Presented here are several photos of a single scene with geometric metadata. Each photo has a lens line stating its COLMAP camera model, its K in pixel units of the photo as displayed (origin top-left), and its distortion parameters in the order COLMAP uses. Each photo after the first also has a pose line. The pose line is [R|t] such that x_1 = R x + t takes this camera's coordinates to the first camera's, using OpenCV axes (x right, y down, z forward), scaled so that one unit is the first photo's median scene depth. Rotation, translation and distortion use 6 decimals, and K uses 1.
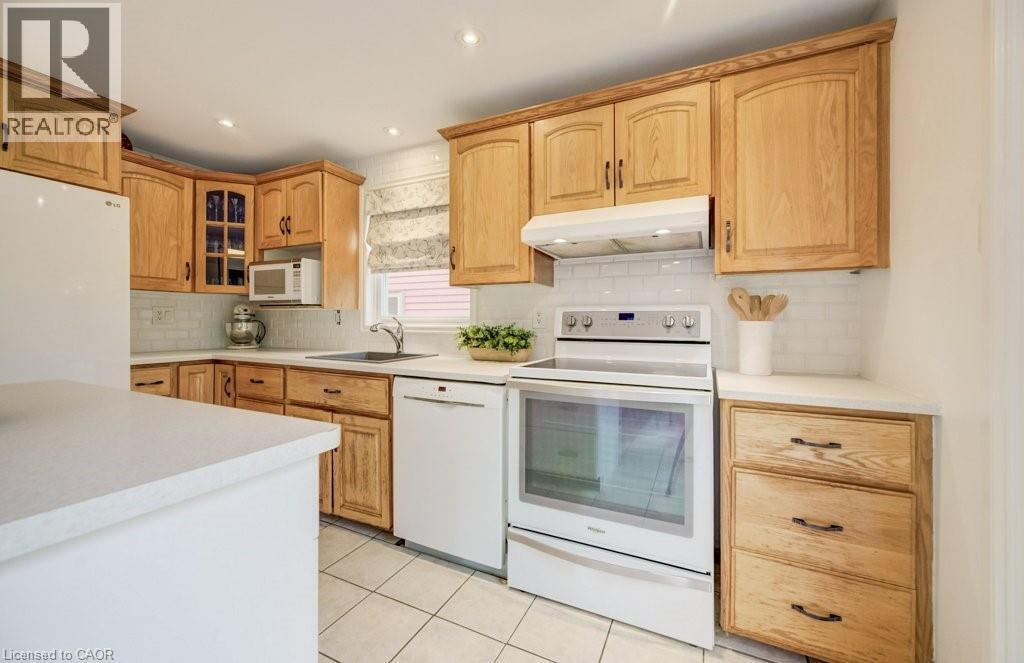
lens RADIAL K [[398.8, 0, 516.0], [0, 398.8, 321.4], [0, 0, 1]] dist [0.002137, 0.000665]
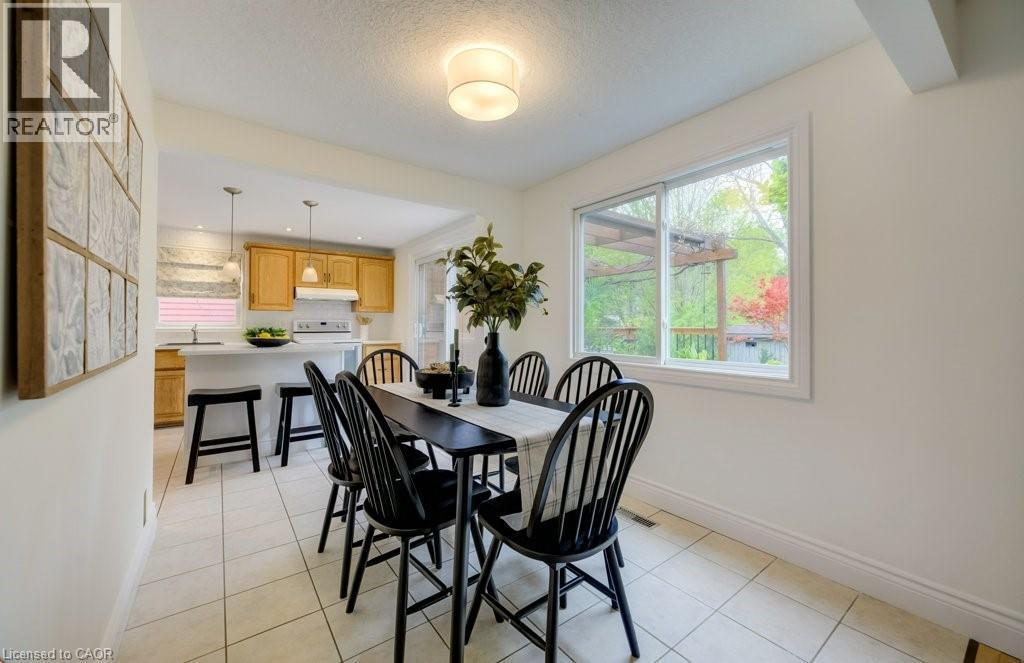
lens RADIAL K [[398.8, 0, 515.6], [0, 398.8, 318.7], [0, 0, 1]] dist [0.002137, 0.000665]
pose [[0.461230, 0.006520, 0.887257, -1.565998], [-0.004541, 0.999977, -0.004988, -0.038212], [-0.887269, -0.001729, 0.461249, -1.480668]]
